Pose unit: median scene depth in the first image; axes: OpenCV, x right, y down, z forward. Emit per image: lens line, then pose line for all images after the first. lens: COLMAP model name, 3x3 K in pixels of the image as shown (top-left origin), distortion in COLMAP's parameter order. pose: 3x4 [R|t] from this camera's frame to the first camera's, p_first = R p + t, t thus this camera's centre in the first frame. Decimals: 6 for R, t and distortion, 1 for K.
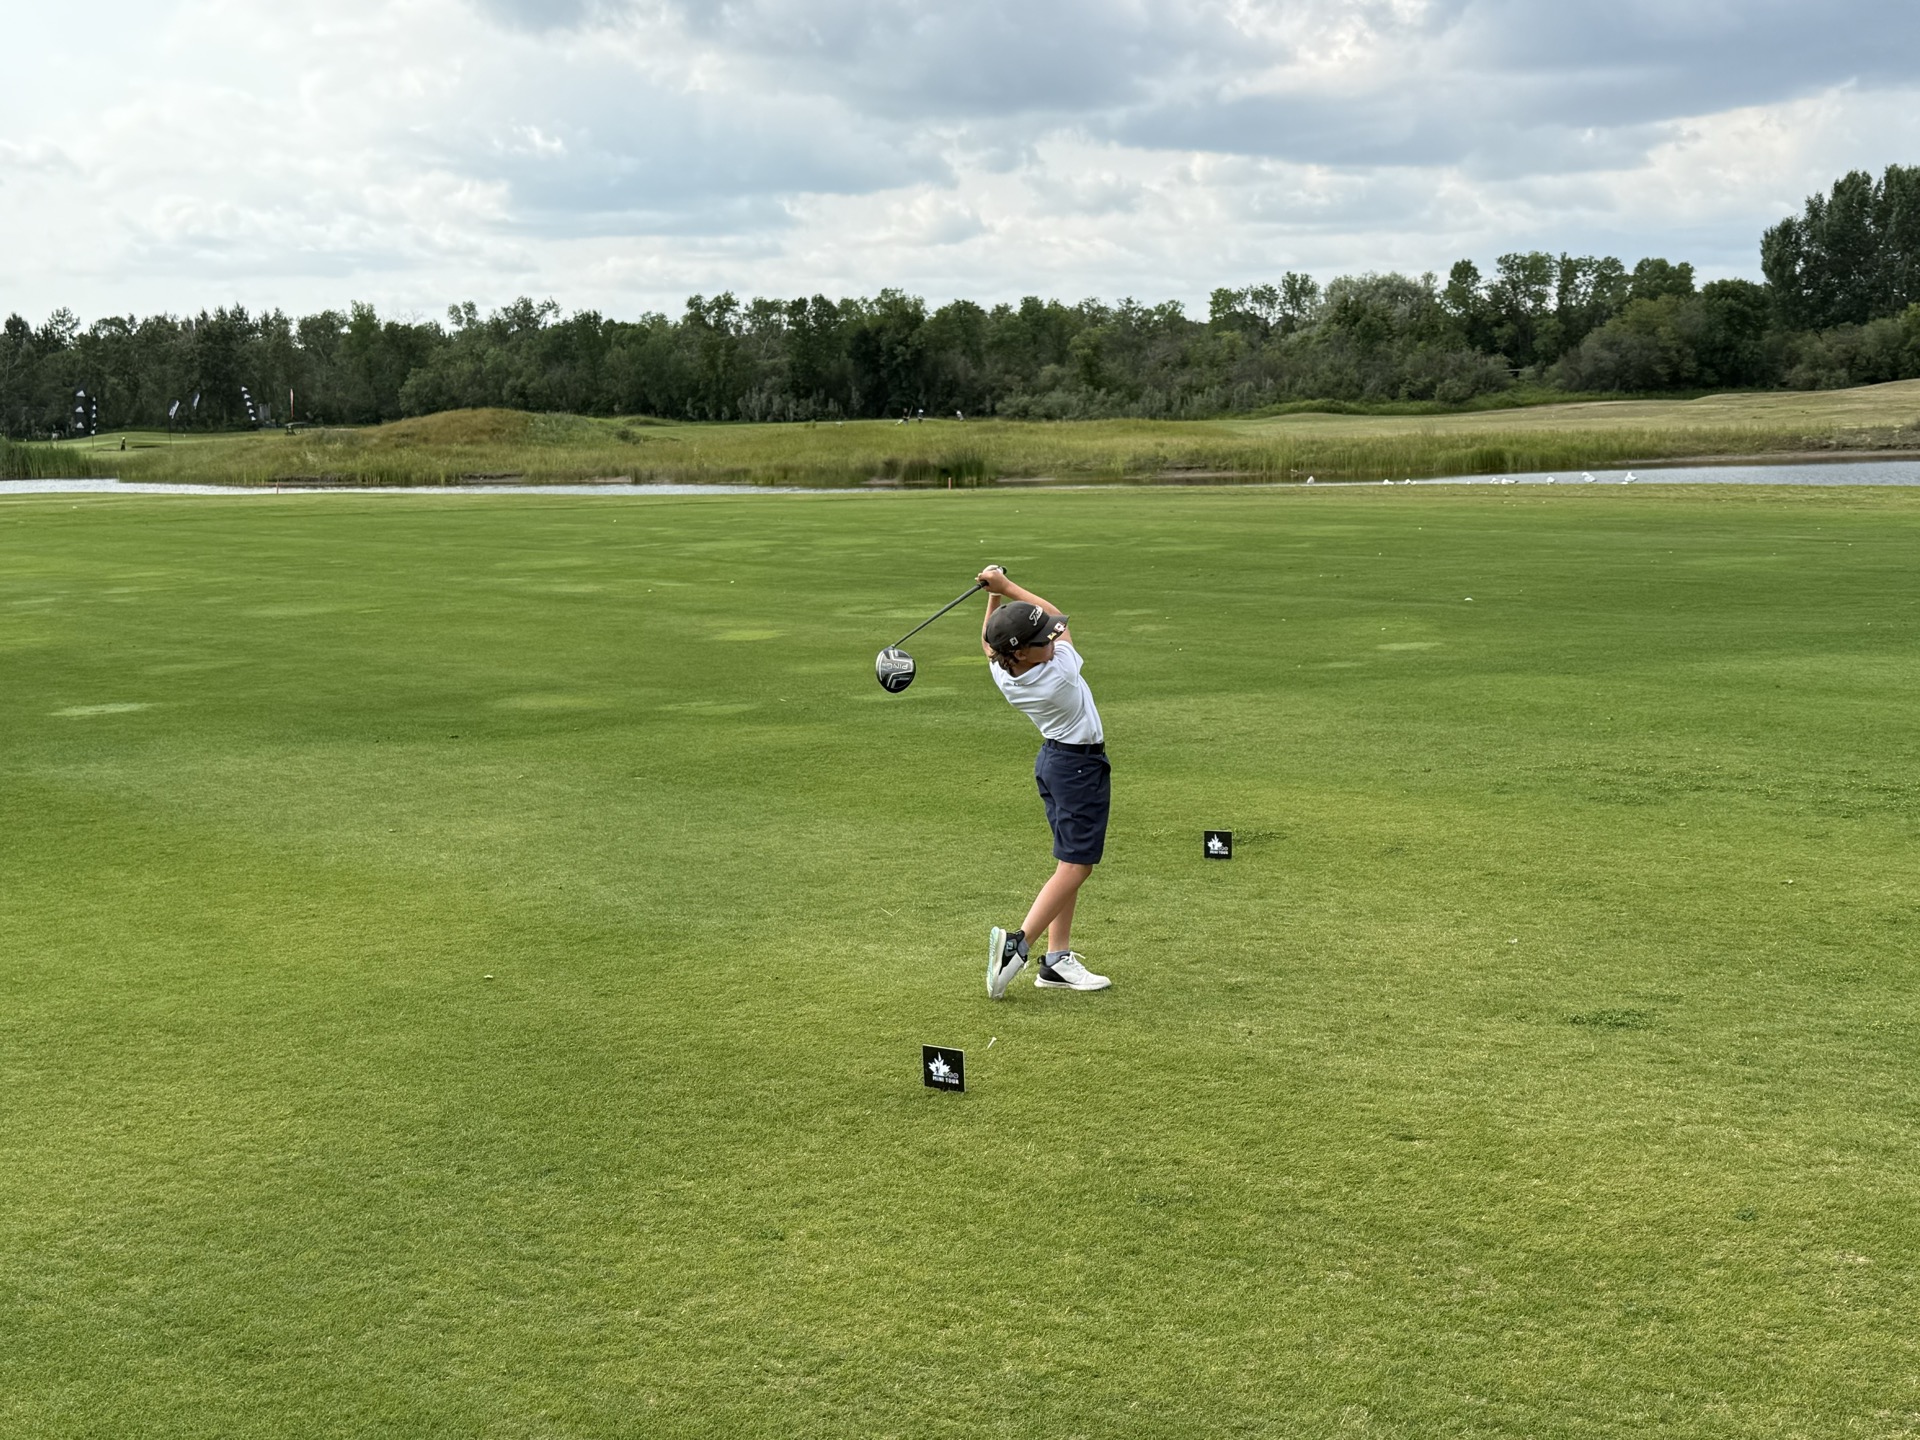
lens RADIAL K [[2283.4, 0, 946.8], [0, 2283.4, 731.1], [0, 0, 1]] dist [0.133671, 0.000000]
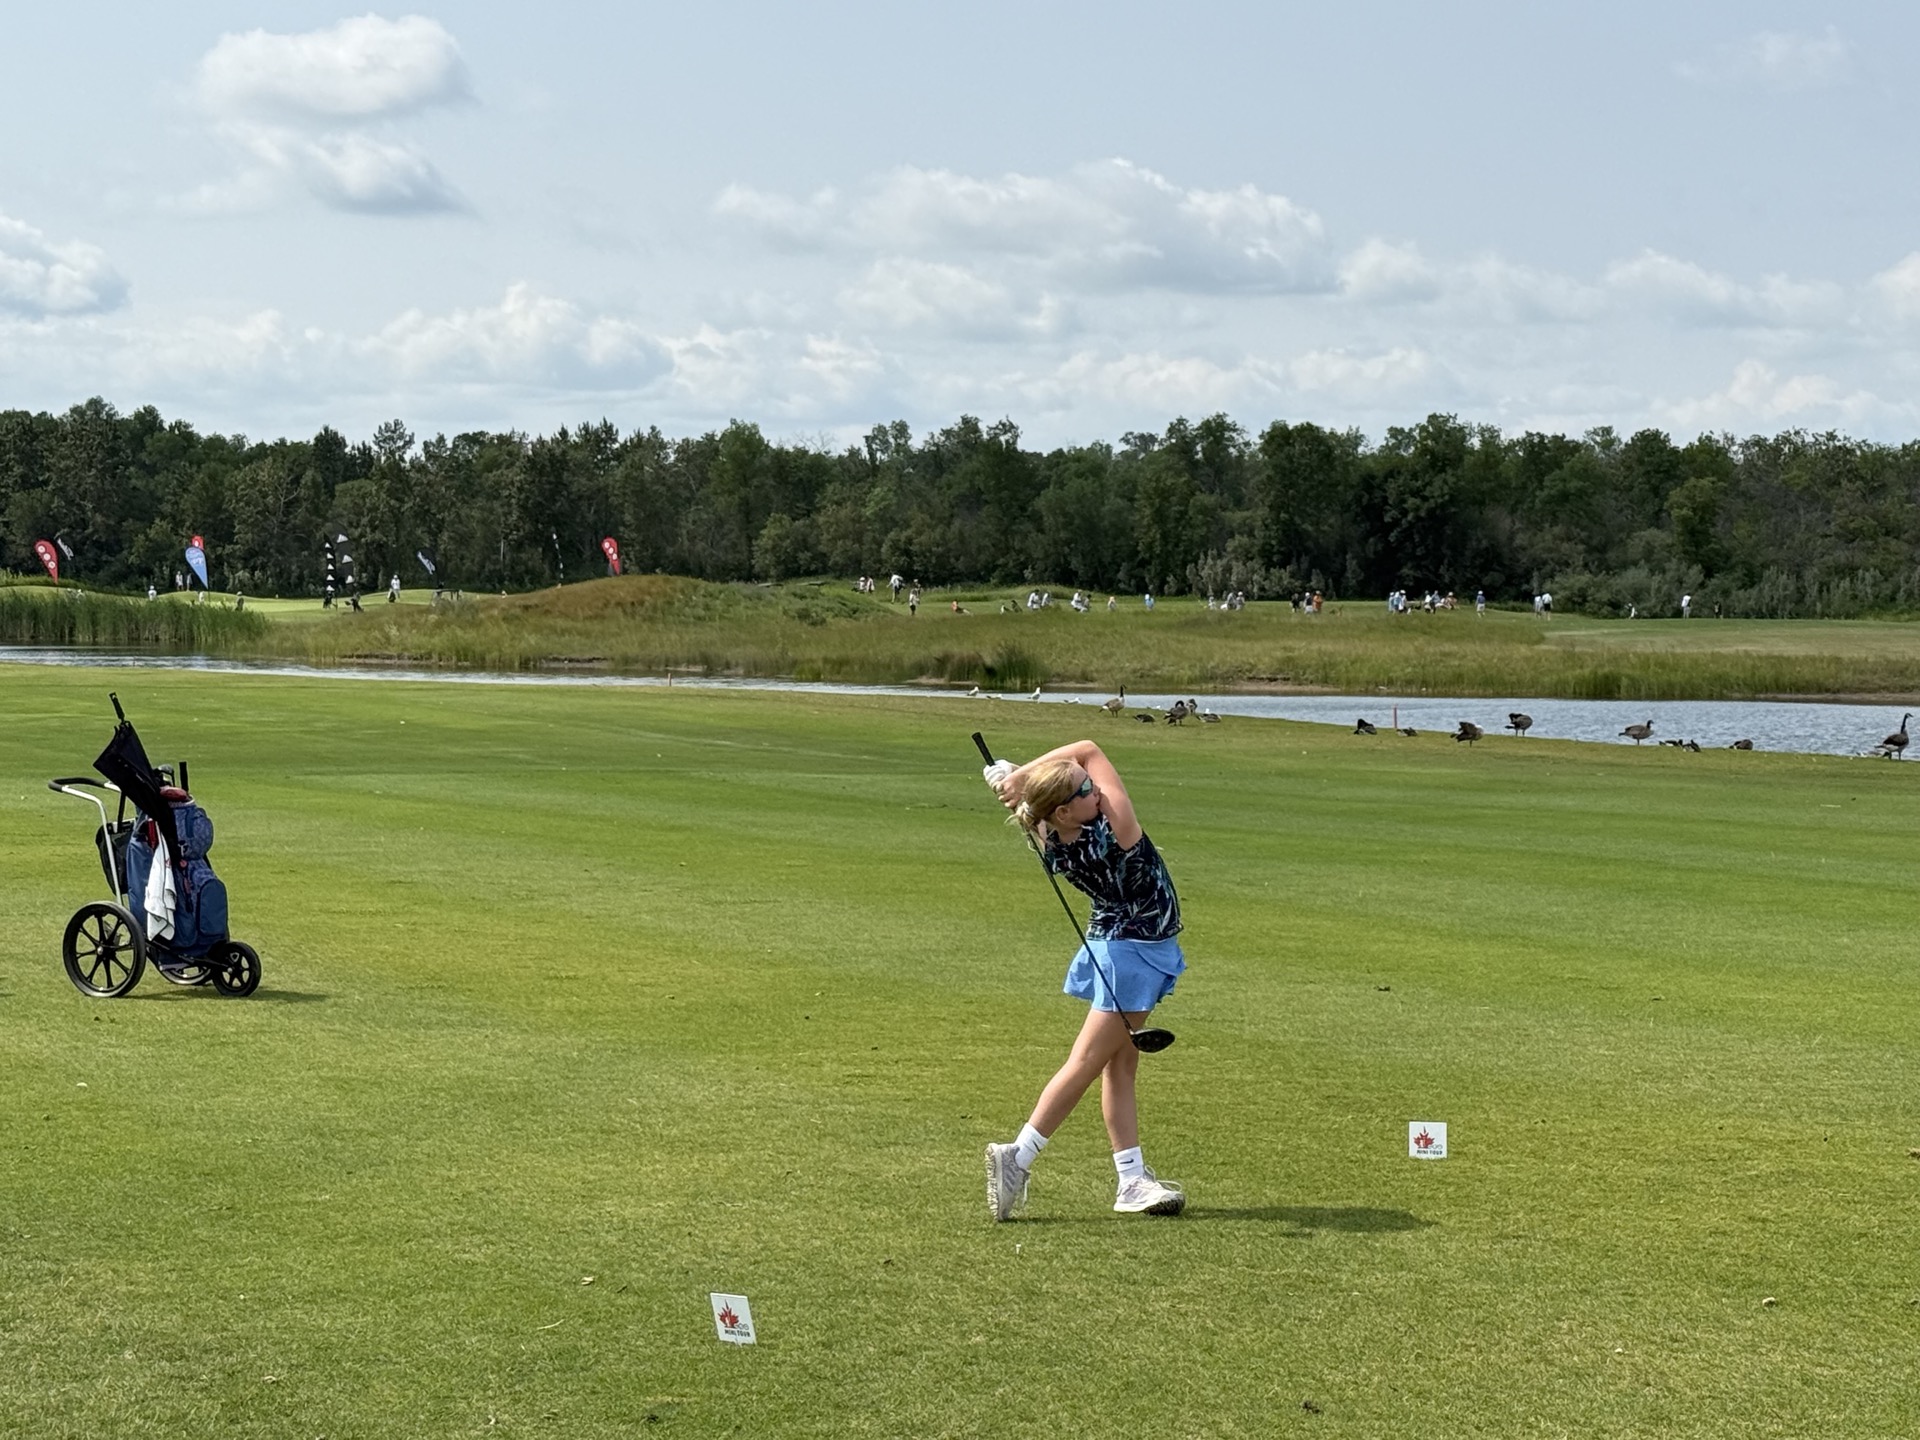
lens RADIAL K [[3760.4, 0, 971.4], [0, 3760.4, 732.5], [0, 0, 1]] dist [0.158056, 0.000000]
pose [[0.962959, 0.043045, -0.266190, 0.158045], [-0.068258, 0.993937, -0.086199, 0.010464], [0.260866, 0.101175, 0.960059, -0.125559]]
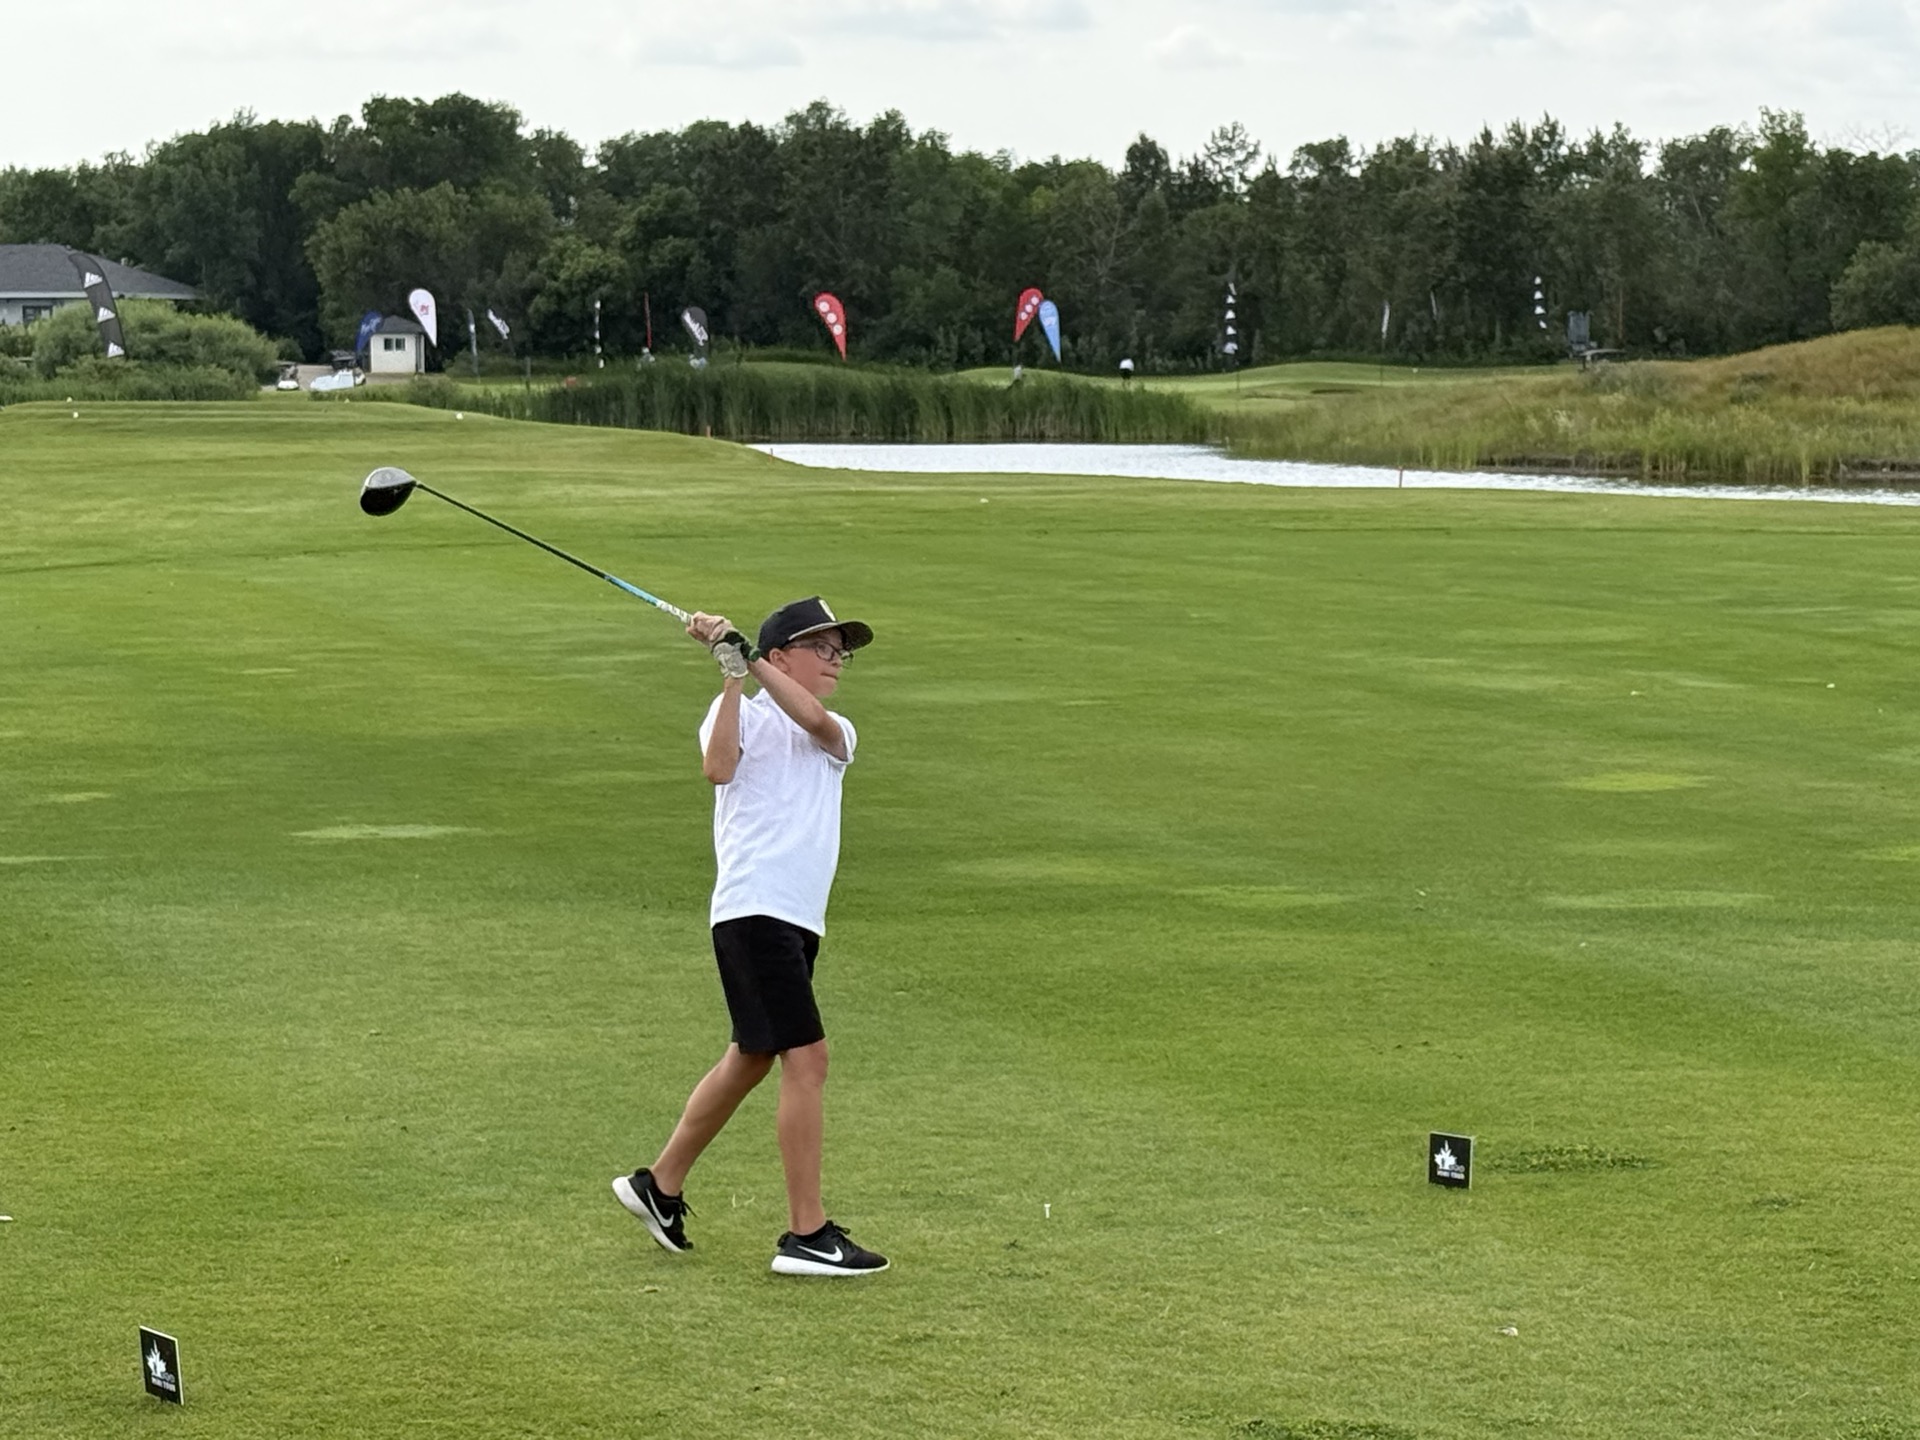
lens RADIAL K [[4910.7, 0, 973.6], [0, 4910.7, 651.7], [0, 0, 1]] dist [0.160259, 0.000000]
pose [[0.906019, 0.051467, -0.420097, 0.042241], [-0.081790, 0.995160, -0.054477, 0.000172], [0.415260, 0.083717, 0.905843, -0.010435]]
